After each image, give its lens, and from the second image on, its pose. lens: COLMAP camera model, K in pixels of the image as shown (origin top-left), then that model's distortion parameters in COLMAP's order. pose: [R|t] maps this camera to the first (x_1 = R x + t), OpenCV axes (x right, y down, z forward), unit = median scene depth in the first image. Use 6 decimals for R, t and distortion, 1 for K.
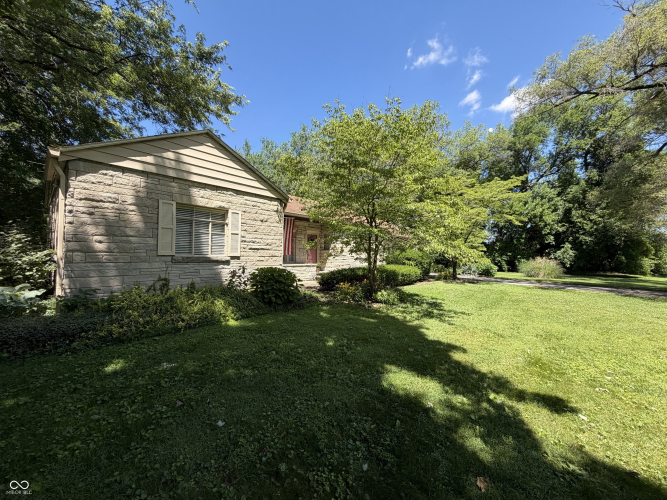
lens RADIAL K [[264.1, 0, 333.5], [0, 264.1, 250.0], [0, 0, 1]] dist [-0.003827, -0.000441]
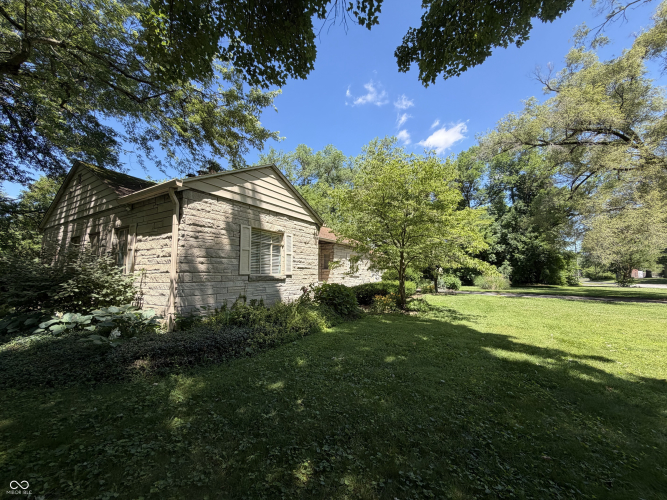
lens RADIAL K [[264.1, 0, 333.5], [0, 264.1, 250.0], [0, 0, 1]] dist [-0.003827, -0.000441]
pose [[0.982493, -0.000950, 0.186295, -0.418218], [0.014249, 0.997441, -0.070059, -0.000084], [-0.185752, 0.071487, 0.979993, -0.137973]]
